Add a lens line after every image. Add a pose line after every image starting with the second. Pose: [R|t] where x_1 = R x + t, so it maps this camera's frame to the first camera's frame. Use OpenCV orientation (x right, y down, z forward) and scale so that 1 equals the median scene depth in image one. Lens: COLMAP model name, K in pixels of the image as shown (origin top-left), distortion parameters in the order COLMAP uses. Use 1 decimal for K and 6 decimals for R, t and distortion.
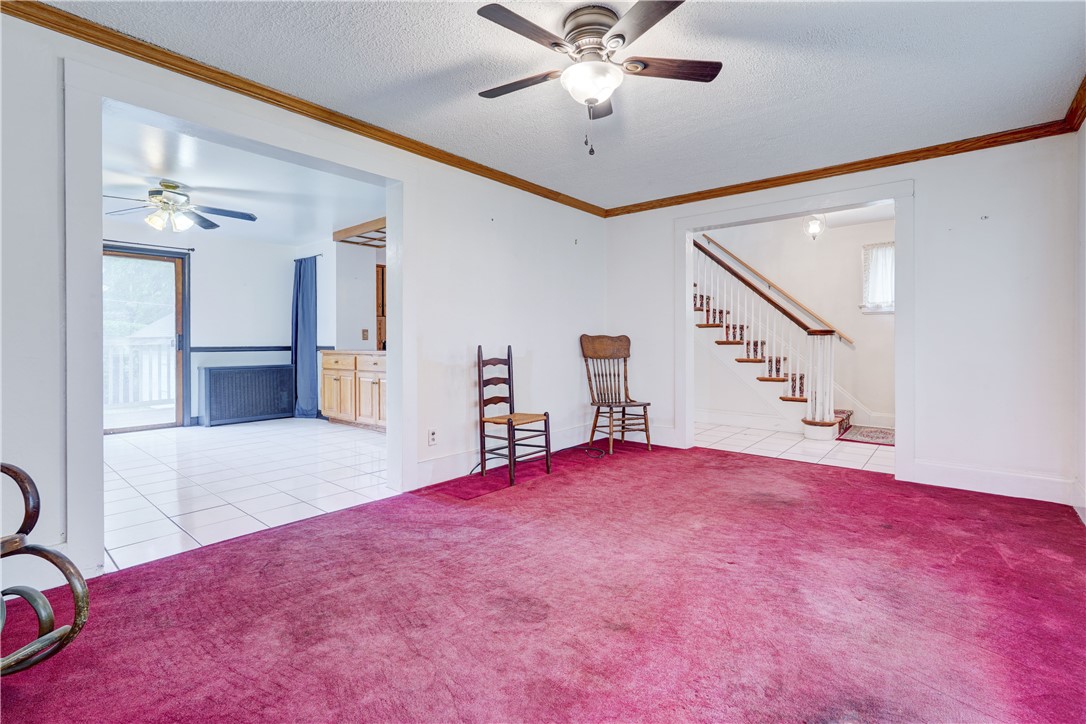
lens RADIAL K [[496.7, 0, 541.0], [0, 496.7, 346.7], [0, 0, 1]] dist [-0.010485, -0.000122]
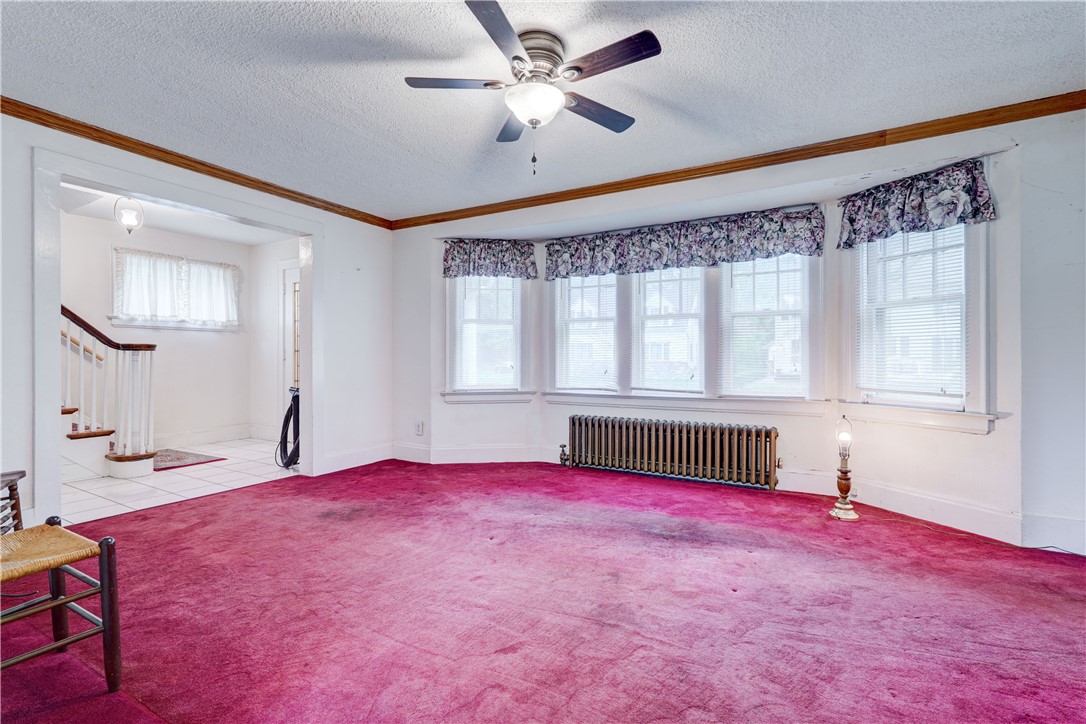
lens RADIAL K [[496.7, 0, 539.8], [0, 496.7, 358.9], [0, 0, 1]] dist [-0.010485, -0.000122]
pose [[-0.173558, -0.000437, 0.984823, -0.673067], [0.011516, 0.999931, 0.002474, -0.005572], [-0.984756, 0.011771, -0.173541, 0.873714]]
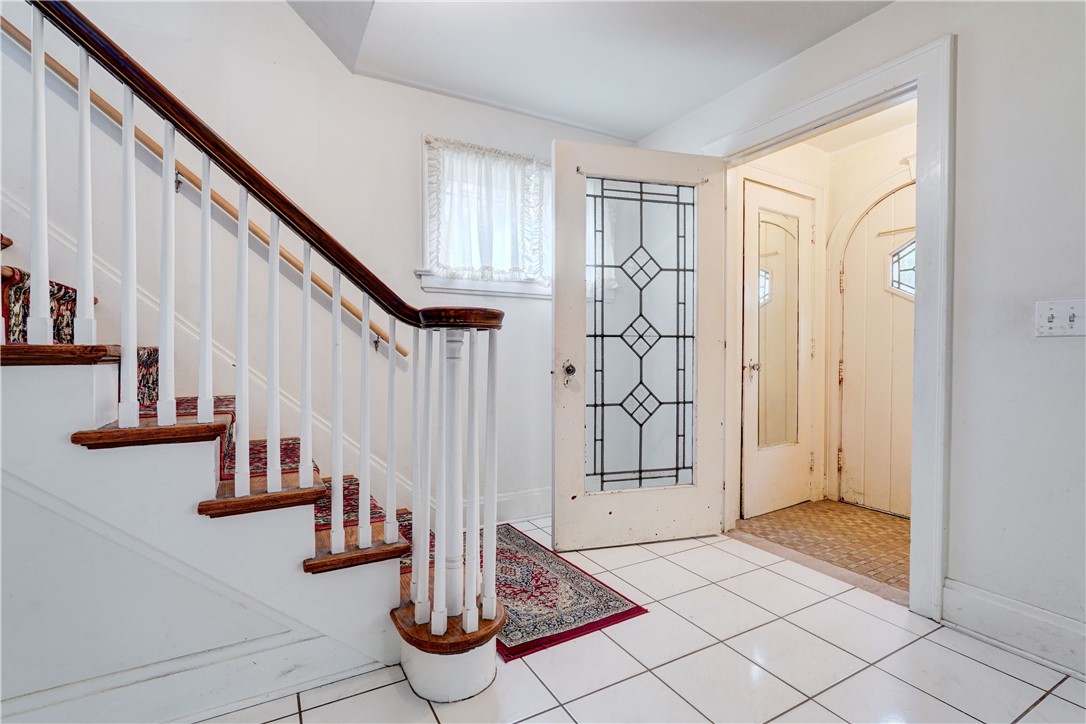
lens RADIAL K [[496.7, 0, 543.7], [0, 496.7, 357.4], [0, 0, 1]] dist [-0.010485, -0.000122]
pose [[0.342573, -0.004777, 0.939479, 0.555161], [0.006429, 0.999976, 0.002740, -0.011790], [-0.939469, 0.005101, 0.342596, 1.554423]]
